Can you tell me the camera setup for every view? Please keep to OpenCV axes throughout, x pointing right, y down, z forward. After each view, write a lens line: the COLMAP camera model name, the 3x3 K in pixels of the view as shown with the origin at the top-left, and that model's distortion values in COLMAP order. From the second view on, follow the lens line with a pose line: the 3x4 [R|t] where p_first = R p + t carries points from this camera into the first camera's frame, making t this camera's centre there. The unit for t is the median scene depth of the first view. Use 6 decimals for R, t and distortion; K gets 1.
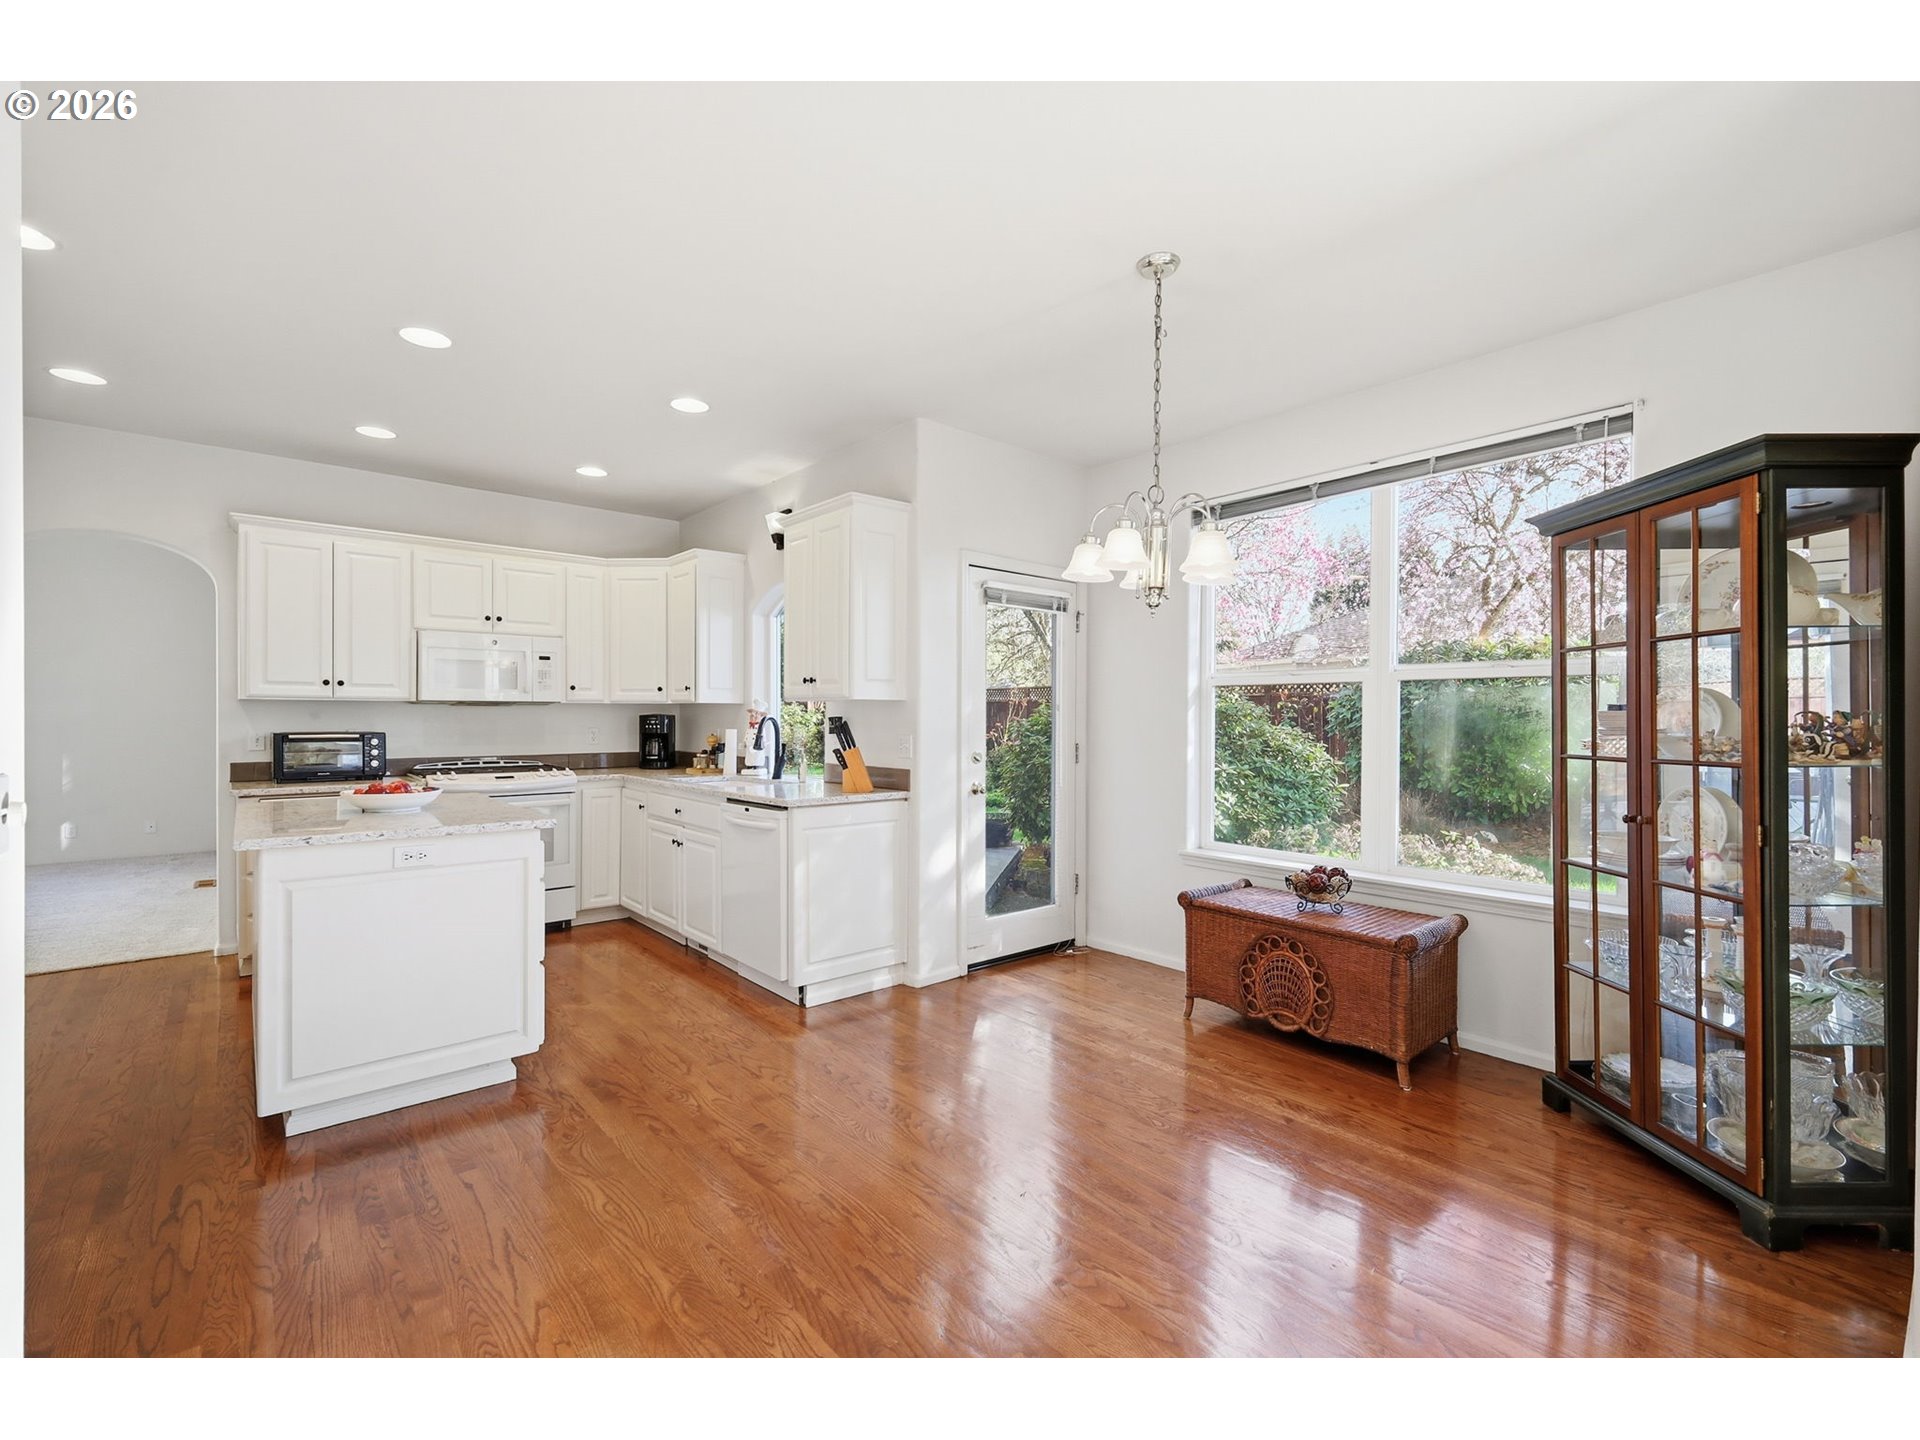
lens RADIAL K [[841.3, 0, 960.8], [0, 841.3, 714.8], [0, 0, 1]] dist [-0.000066, -0.000004]
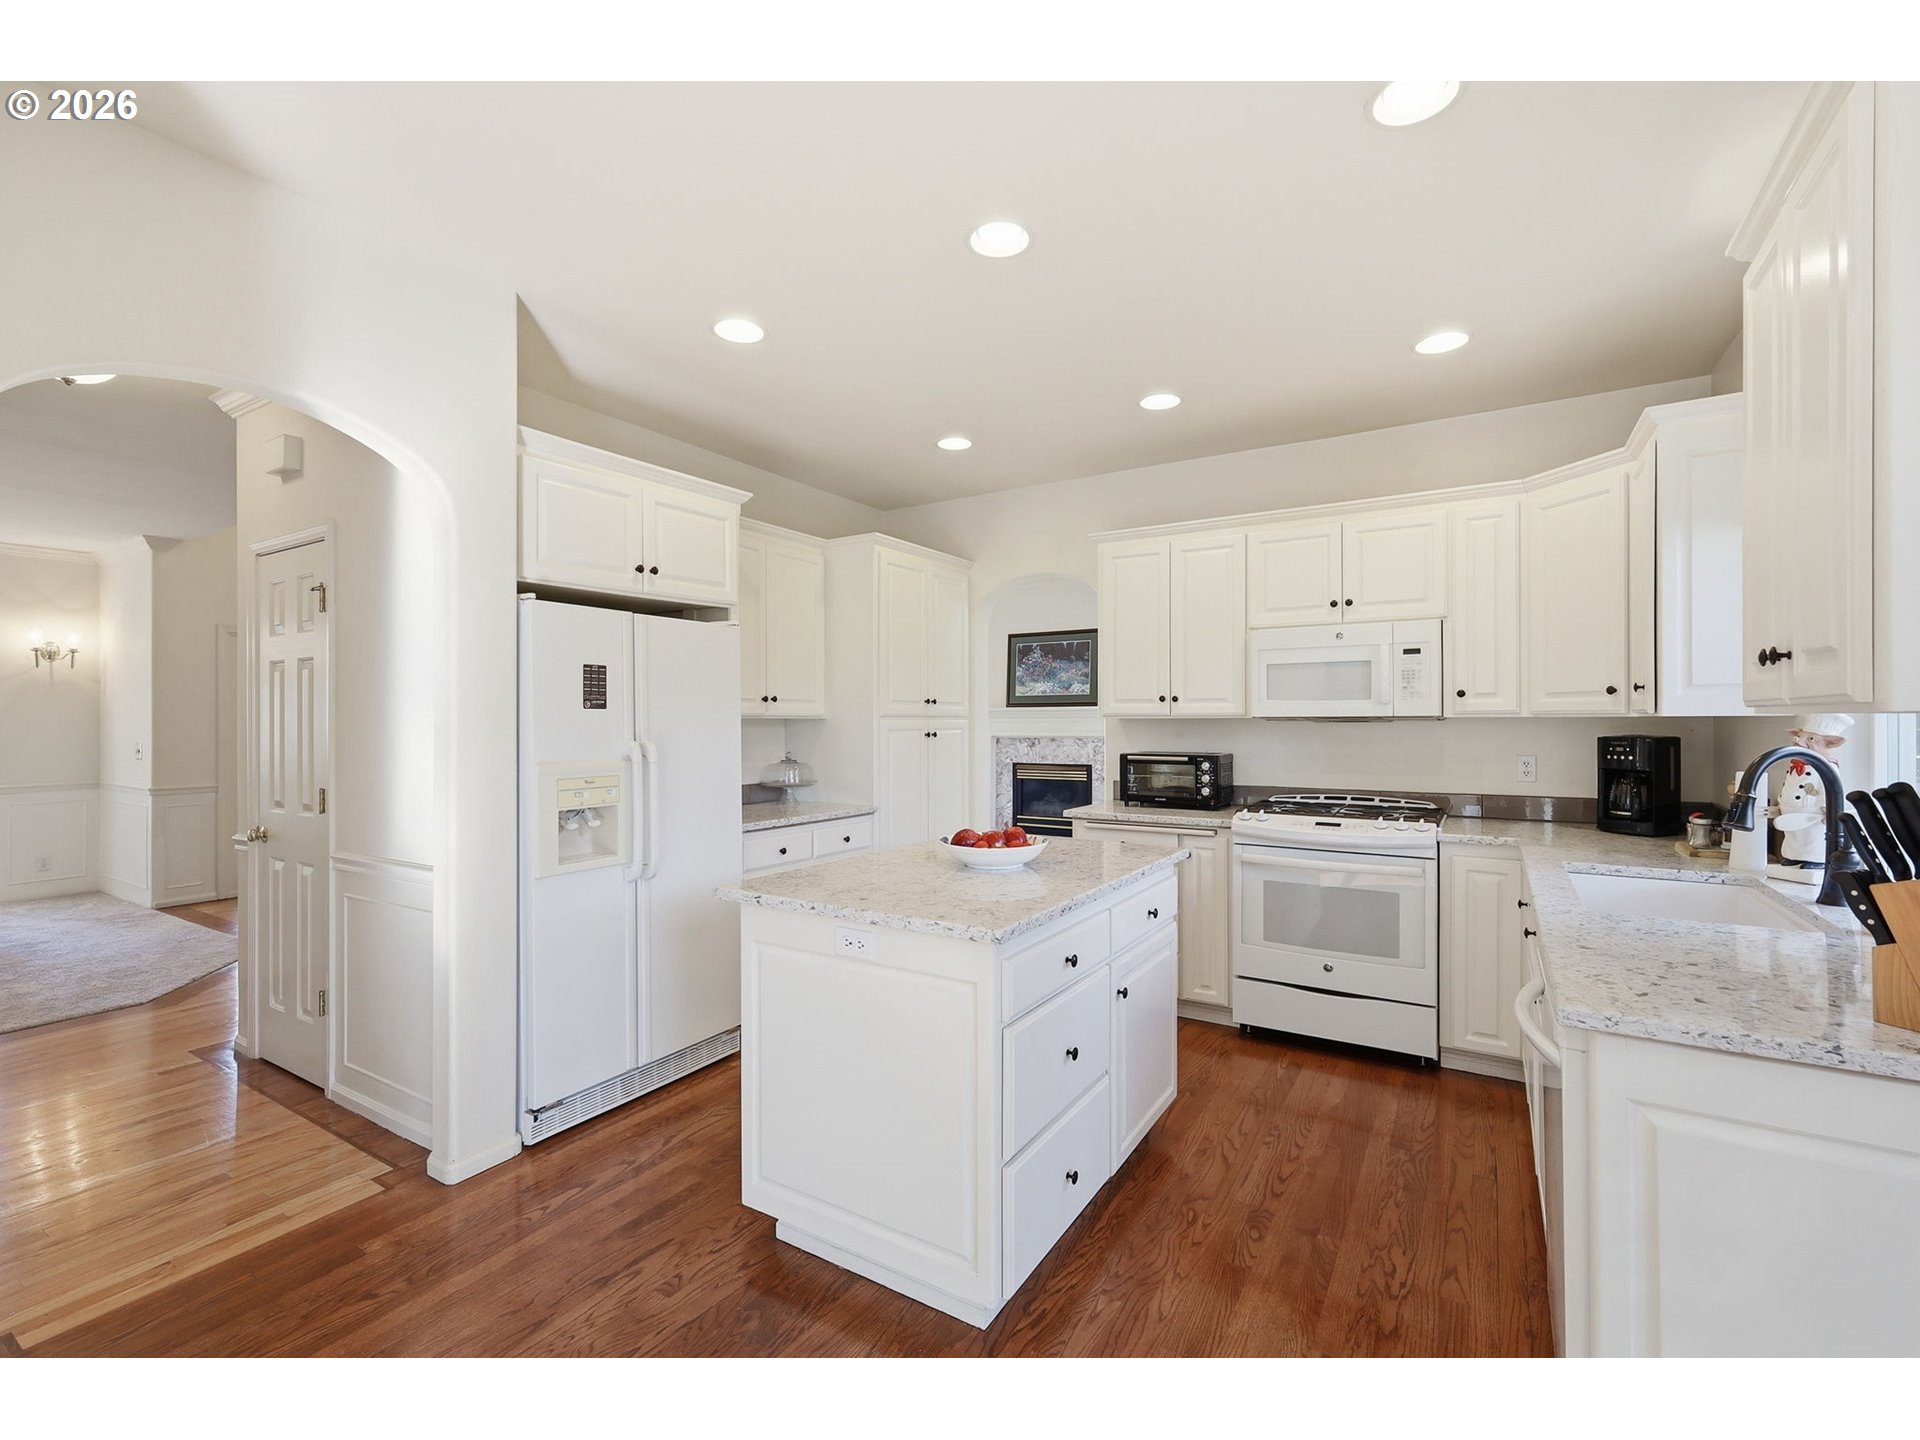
lens RADIAL K [[845.5, 0, 953.7], [0, 845.5, 719.2], [0, 0, 1]] dist [-0.002054, -0.000818]
pose [[0.303565, -0.006022, -0.952792, 0.039414], [0.004077, 0.999979, -0.005022, -0.011681], [0.952802, -0.002360, 0.303583, 0.461902]]
